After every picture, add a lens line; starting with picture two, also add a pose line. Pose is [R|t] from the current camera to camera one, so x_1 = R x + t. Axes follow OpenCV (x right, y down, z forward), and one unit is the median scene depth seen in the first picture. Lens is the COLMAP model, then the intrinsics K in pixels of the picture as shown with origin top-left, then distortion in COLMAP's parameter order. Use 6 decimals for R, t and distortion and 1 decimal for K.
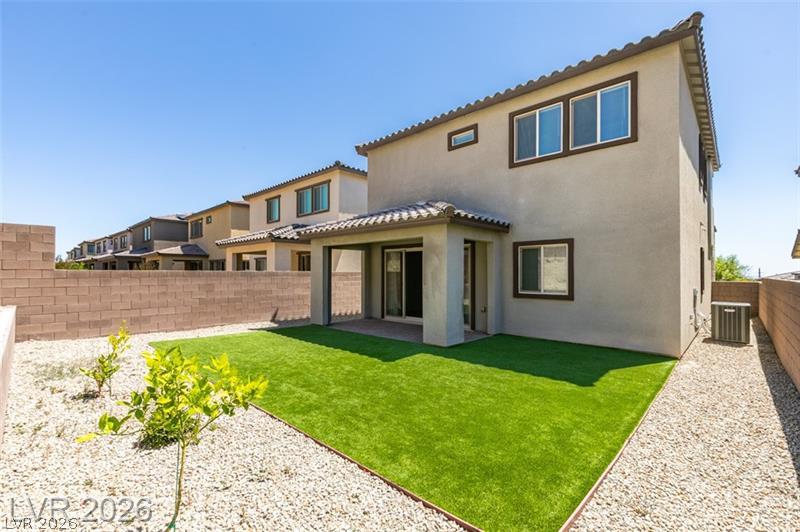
lens RADIAL K [[352.7, 0, 404.1], [0, 352.7, 274.1], [0, 0, 1]] dist [-0.010901, -0.000357]
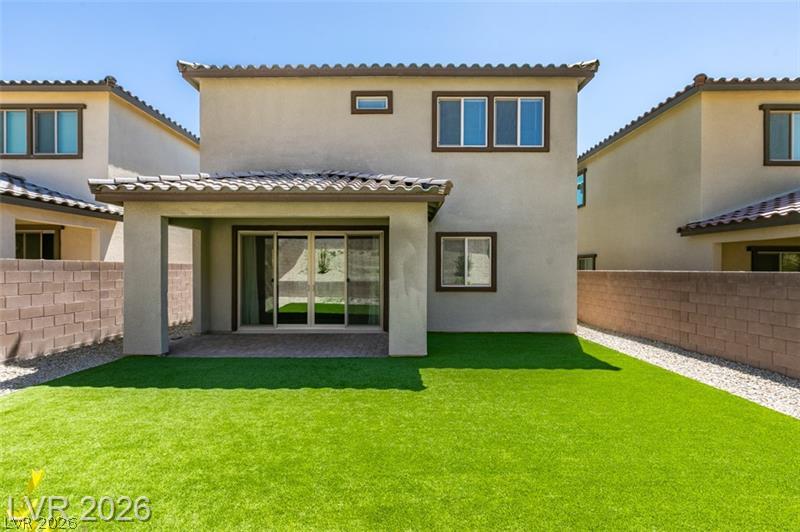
lens RADIAL K [[360.4, 0, 400.0], [0, 360.4, 271.9], [0, 0, 1]] dist [-0.003136, -0.000319]
pose [[0.735580, -0.006380, 0.677408, -0.405516], [-0.000813, 0.999947, 0.010302, 0.004614], [-0.677438, -0.008129, 0.735535, 0.362813]]
